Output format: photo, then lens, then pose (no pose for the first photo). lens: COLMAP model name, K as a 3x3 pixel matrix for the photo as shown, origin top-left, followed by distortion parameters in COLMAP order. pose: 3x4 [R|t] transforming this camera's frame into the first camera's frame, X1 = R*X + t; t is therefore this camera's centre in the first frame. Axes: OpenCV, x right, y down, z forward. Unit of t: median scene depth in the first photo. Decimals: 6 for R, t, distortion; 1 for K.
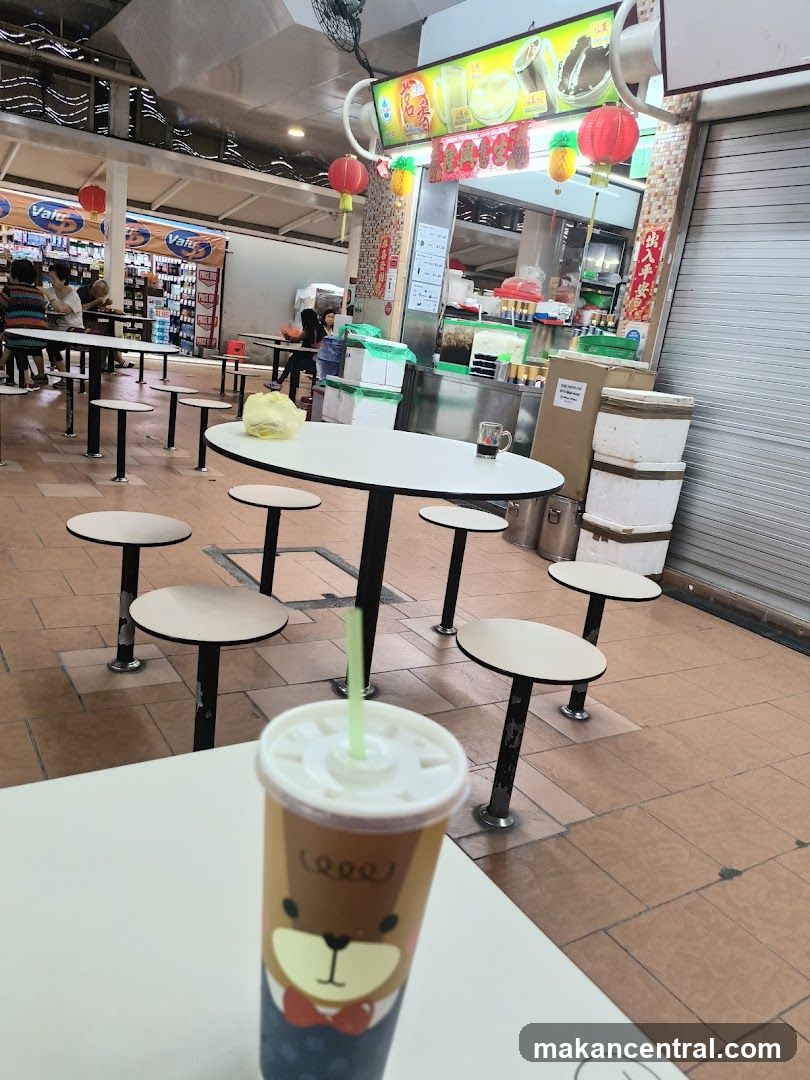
lens RADIAL K [[799.4, 0, 404.2], [0, 799.4, 544.3], [0, 0, 1]] dist [0.058124, -0.066961]
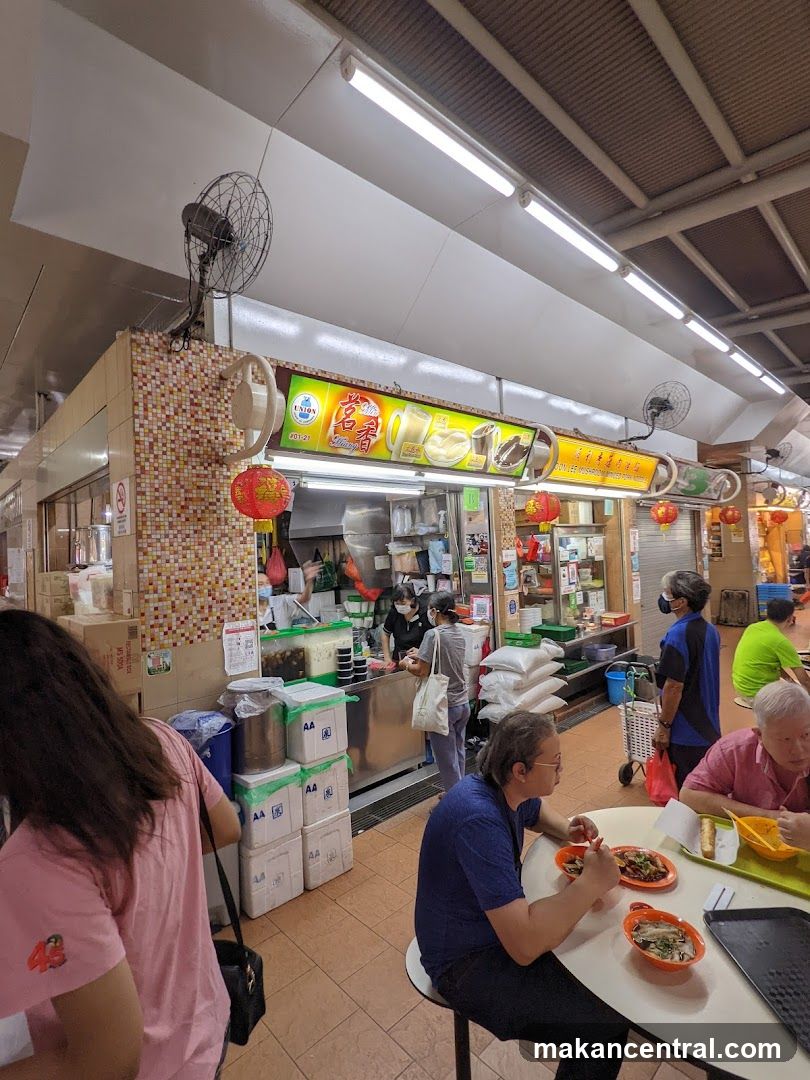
lens RADIAL K [[514.0, 0, 402.7], [0, 514.0, 538.9], [0, 0, 1]] dist [-0.001116, -0.000501]
pose [[-0.176996, -0.107454, 0.978328, -0.615161], [0.272431, 0.949834, 0.153612, -0.536722], [-0.945756, 0.293716, -0.138843, 1.163226]]
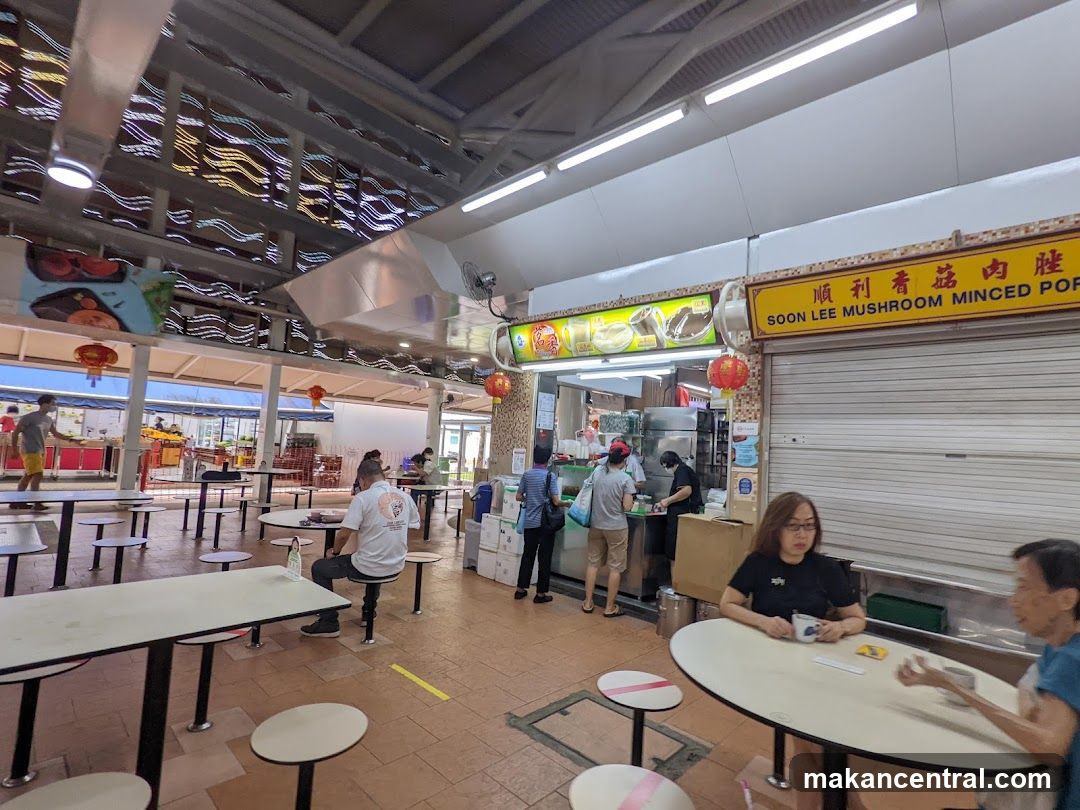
lens RADIAL K [[514.0, 0, 538.3], [0, 514.0, 406.8], [0, 0, 1]] dist [-0.001116, -0.000501]
pose [[0.968523, -0.053917, 0.243017, -0.267238], [0.127808, 0.945464, -0.299604, -0.139437], [-0.213610, 0.321233, 0.922594, 0.148287]]
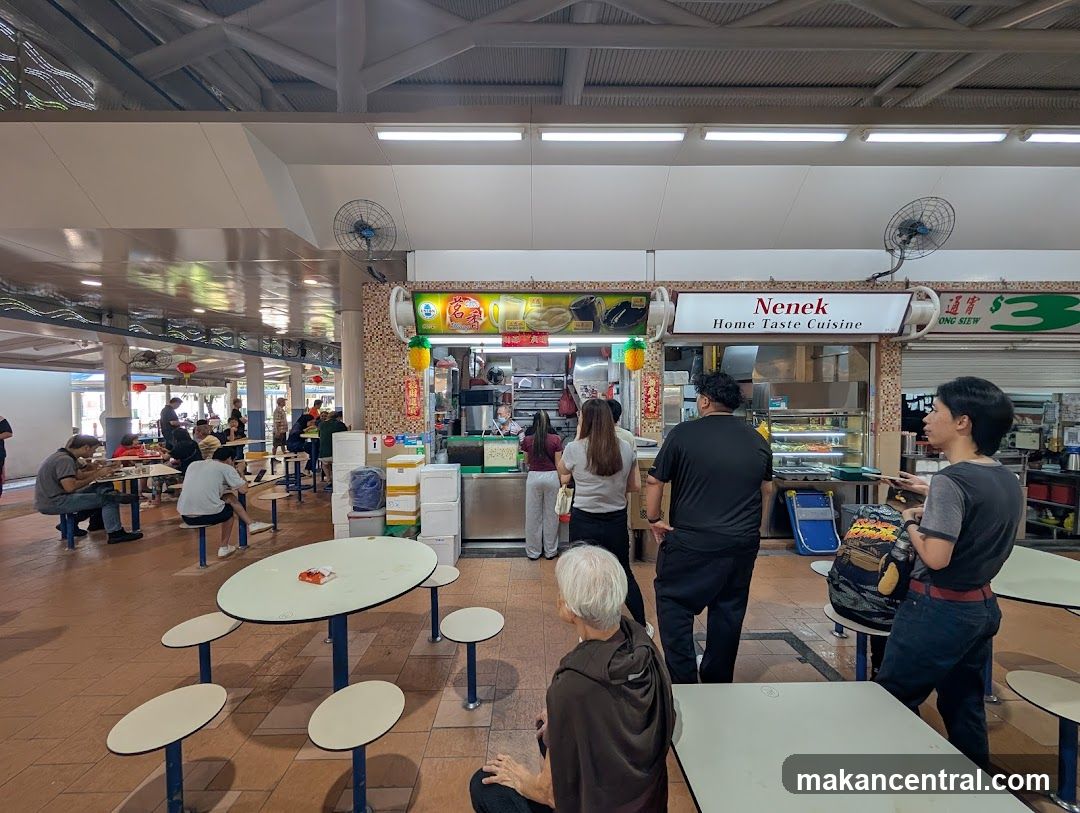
lens RADIAL K [[414.4, 0, 541.2], [0, 414.4, 406.7], [0, 0, 1]] dist [-0.006556, -0.000233]
pose [[0.521598, -0.150929, 0.839736, -0.628256], [0.294104, 0.955711, -0.010908, -0.357543], [-0.800898, 0.252659, 0.542886, 0.565004]]
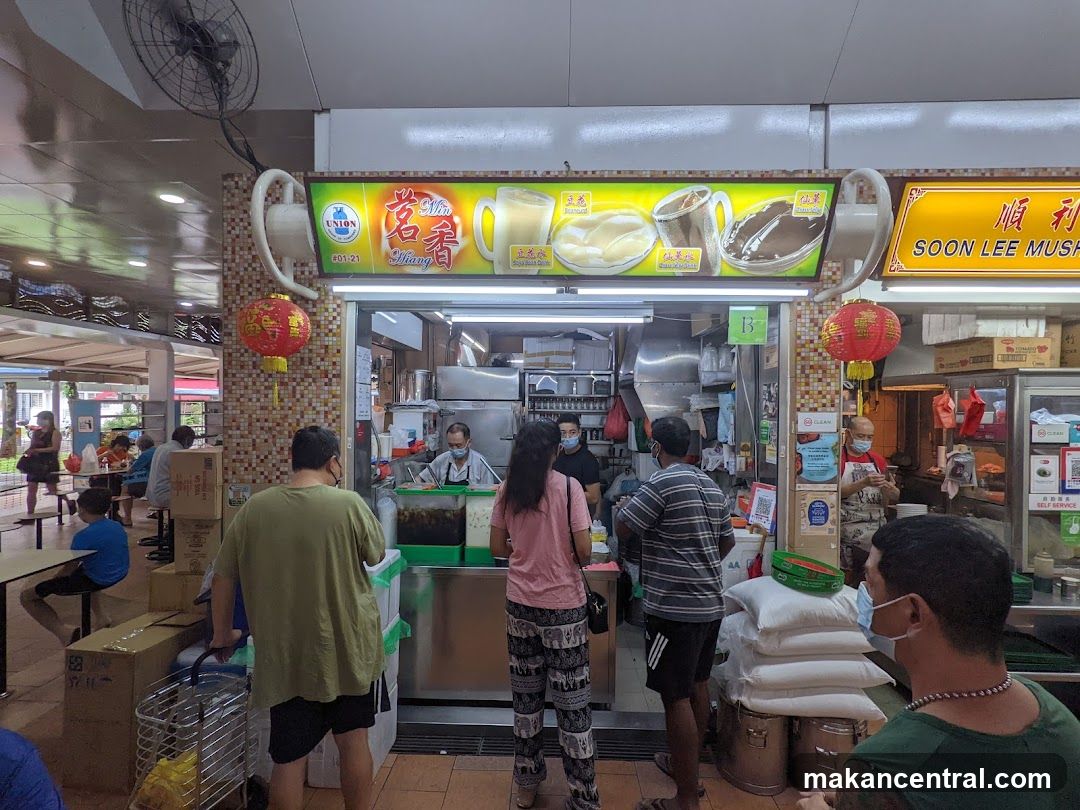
lens RADIAL K [[508.8, 0, 544.9], [0, 508.8, 414.6], [0, 0, 1]] dist [-0.001227, 0.001331]
pose [[0.560270, -0.140631, 0.816284, -0.324041], [0.277902, 0.960276, -0.025305, -0.383850], [-0.780300, 0.241025, 0.577096, 0.773516]]
